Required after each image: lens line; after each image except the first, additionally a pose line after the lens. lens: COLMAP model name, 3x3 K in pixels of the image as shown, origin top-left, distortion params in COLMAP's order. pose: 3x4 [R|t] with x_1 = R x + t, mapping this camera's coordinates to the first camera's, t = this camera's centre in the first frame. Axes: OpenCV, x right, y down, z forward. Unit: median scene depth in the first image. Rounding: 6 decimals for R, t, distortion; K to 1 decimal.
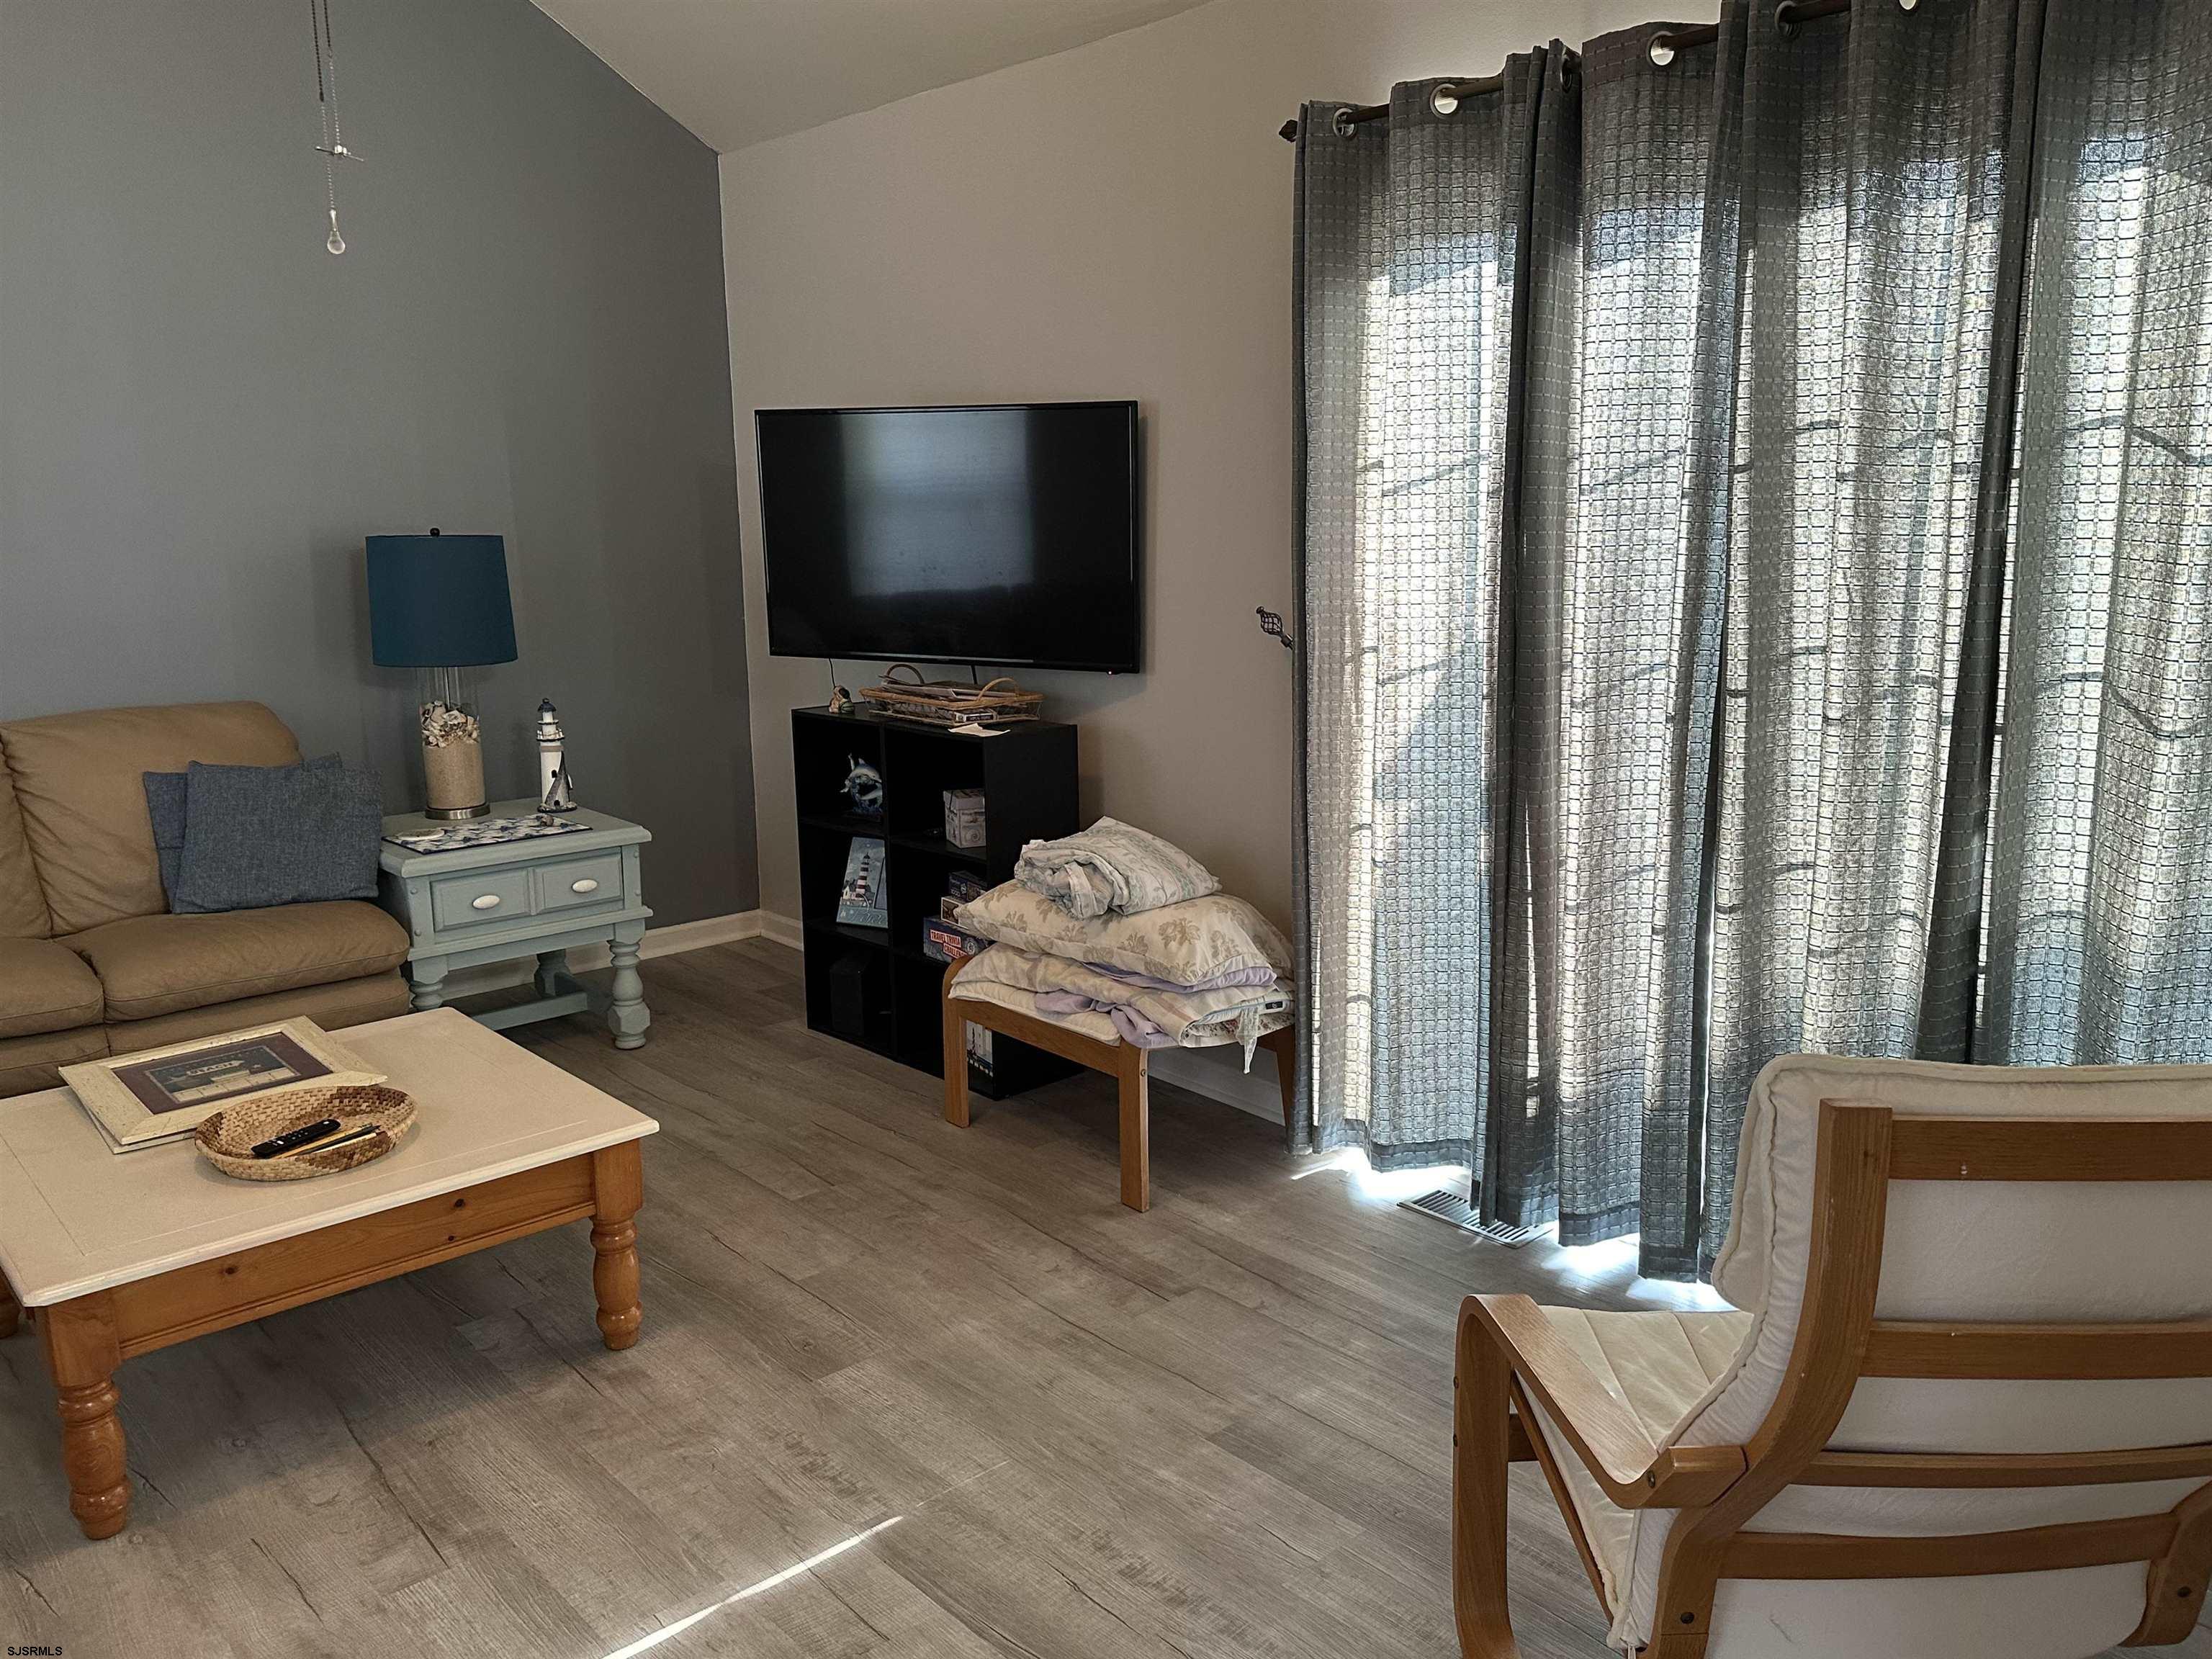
lens RADIAL K [[1675.6, 0, 1106.9], [0, 1675.6, 829.6], [0, 0, 1]] dist [-0.002343, 0.016479]
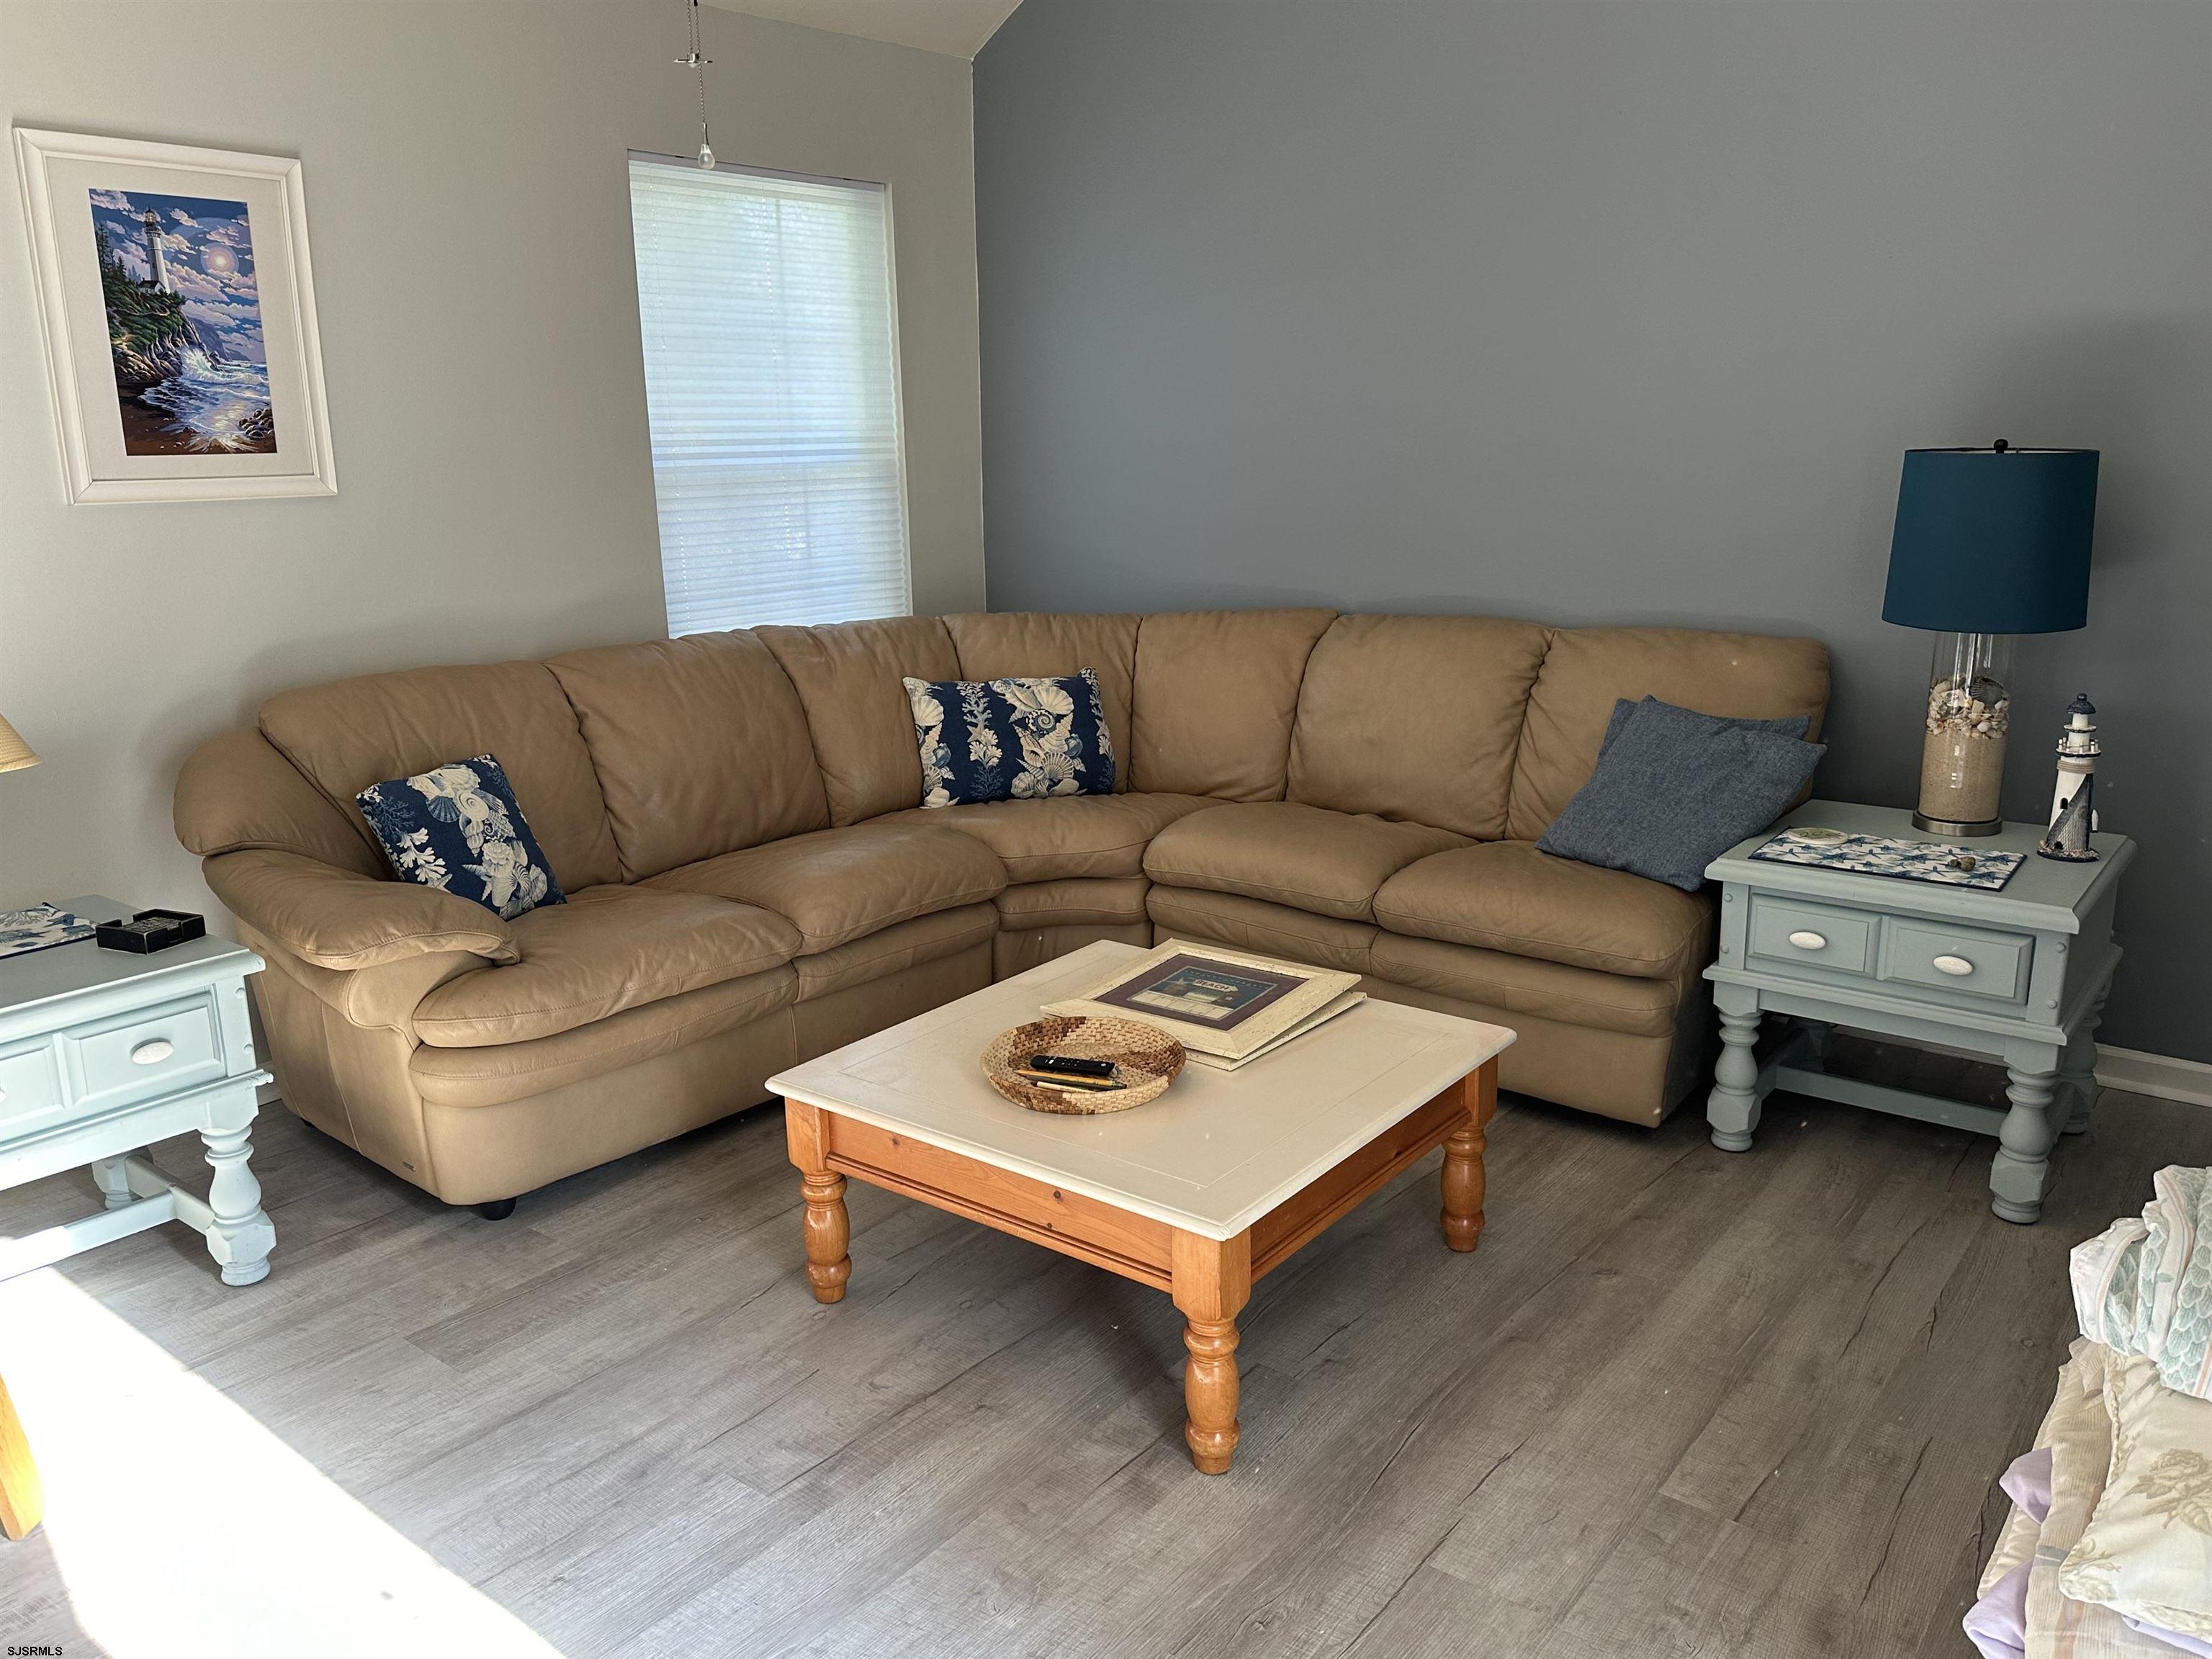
lens RADIAL K [[1675.6, 0, 1102.9], [0, 1675.6, 819.3], [0, 0, 1]] dist [-0.002343, 0.016479]
pose [[0.175987, 0.244060, -0.953658, 0.397073], [-0.176452, 0.960909, 0.213353, -0.159021], [0.968449, 0.130727, 0.212172, 0.717633]]
